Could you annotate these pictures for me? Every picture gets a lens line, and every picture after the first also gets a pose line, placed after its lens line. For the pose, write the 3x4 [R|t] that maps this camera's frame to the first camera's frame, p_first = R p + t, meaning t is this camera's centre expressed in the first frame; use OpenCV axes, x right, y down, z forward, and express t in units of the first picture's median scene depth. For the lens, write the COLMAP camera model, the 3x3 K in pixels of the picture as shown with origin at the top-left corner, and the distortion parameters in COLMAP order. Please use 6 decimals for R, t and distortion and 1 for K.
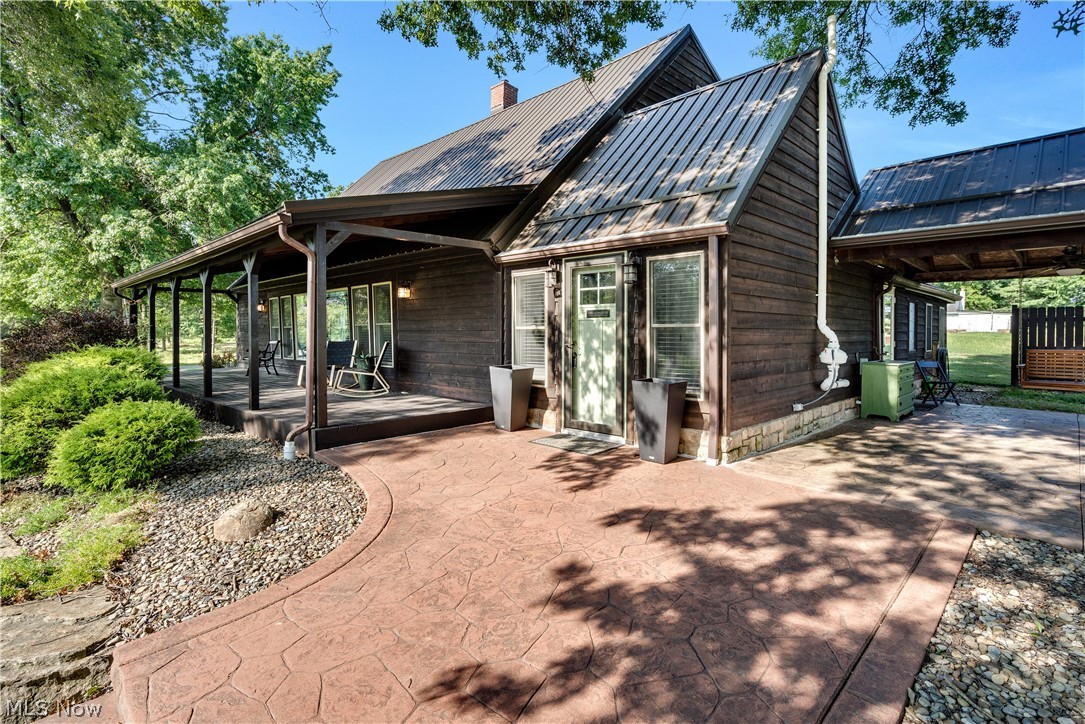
lens RADIAL K [[526.3, 0, 529.7], [0, 526.3, 337.4], [0, 0, 1]] dist [0.002522, 0.000335]
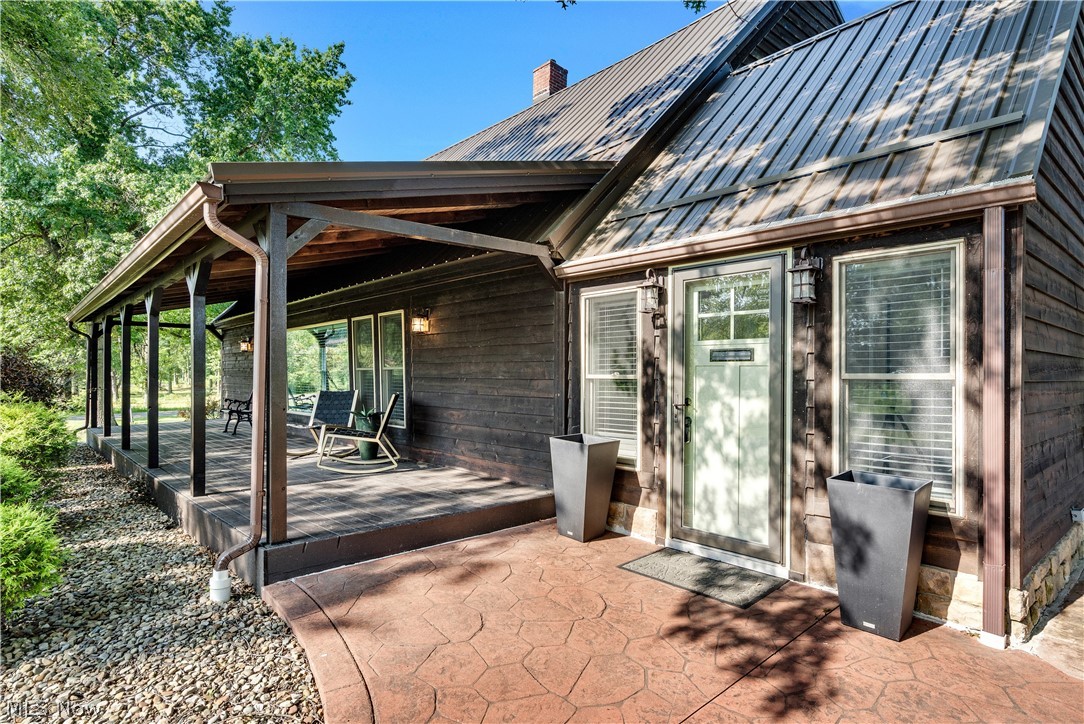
lens RADIAL K [[575.4, 0, 543.0], [0, 575.4, 365.6], [0, 0, 1]] dist [-0.000258, 0.000074]
pose [[0.999364, 0.001179, -0.035639, -0.047549], [-0.002041, 0.999706, -0.024170, -0.011876], [0.035601, 0.024227, 0.999072, 0.242689]]
